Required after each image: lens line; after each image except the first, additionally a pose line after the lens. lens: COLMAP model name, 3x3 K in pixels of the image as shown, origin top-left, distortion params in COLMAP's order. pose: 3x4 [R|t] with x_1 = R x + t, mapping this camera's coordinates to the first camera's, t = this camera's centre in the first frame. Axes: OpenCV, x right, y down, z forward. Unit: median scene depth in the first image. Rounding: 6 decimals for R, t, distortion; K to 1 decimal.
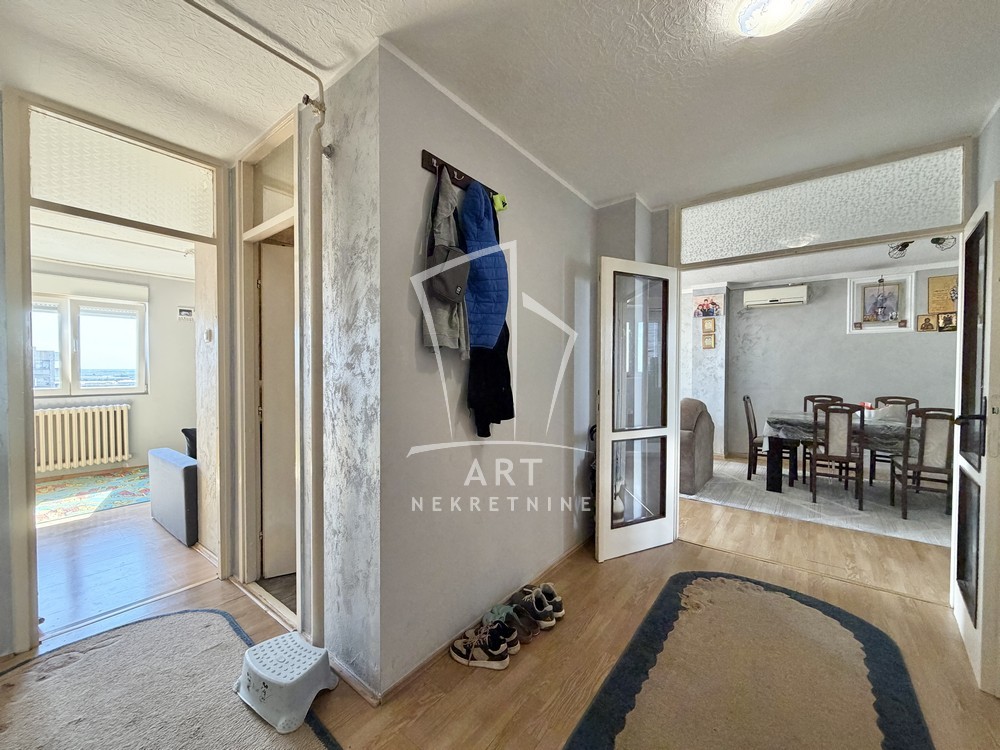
lens RADIAL K [[401.0, 0, 499.5], [0, 401.0, 378.4], [0, 0, 1]] dist [0.001518, 0.000423]
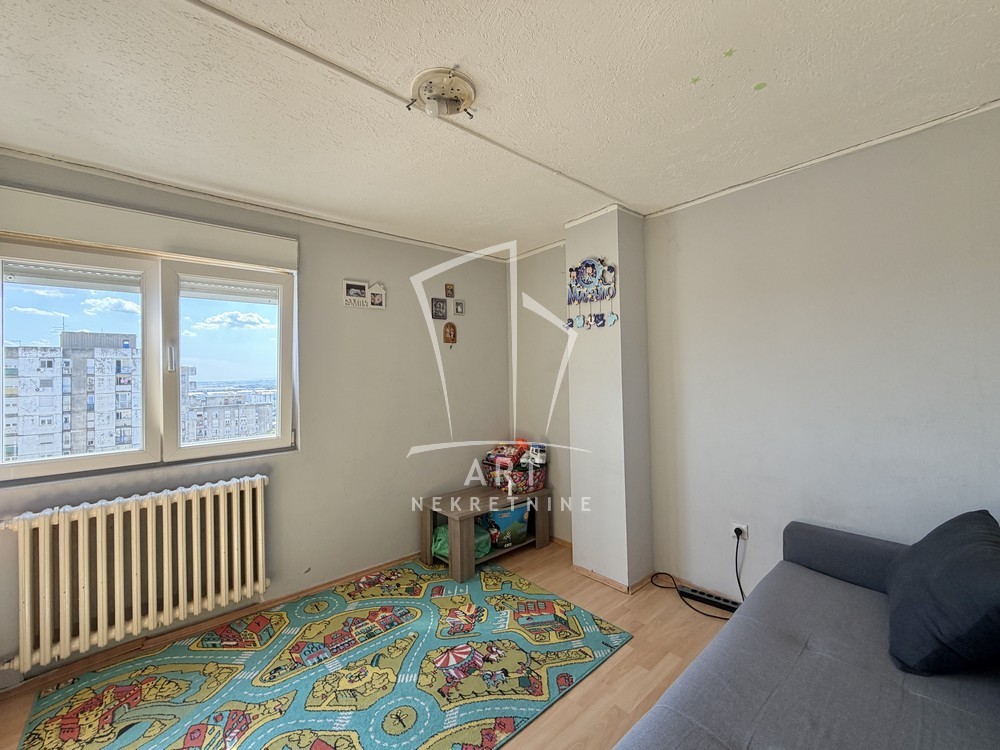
lens RADIAL K [[401.0, 0, 501.1], [0, 401.0, 372.3], [0, 0, 1]] dist [0.001518, 0.000423]
pose [[0.981643, -0.021159, -0.189549, -0.532145], [0.016811, 0.999558, -0.024516, -0.043562], [0.189984, 0.020880, 0.981565, 0.557711]]
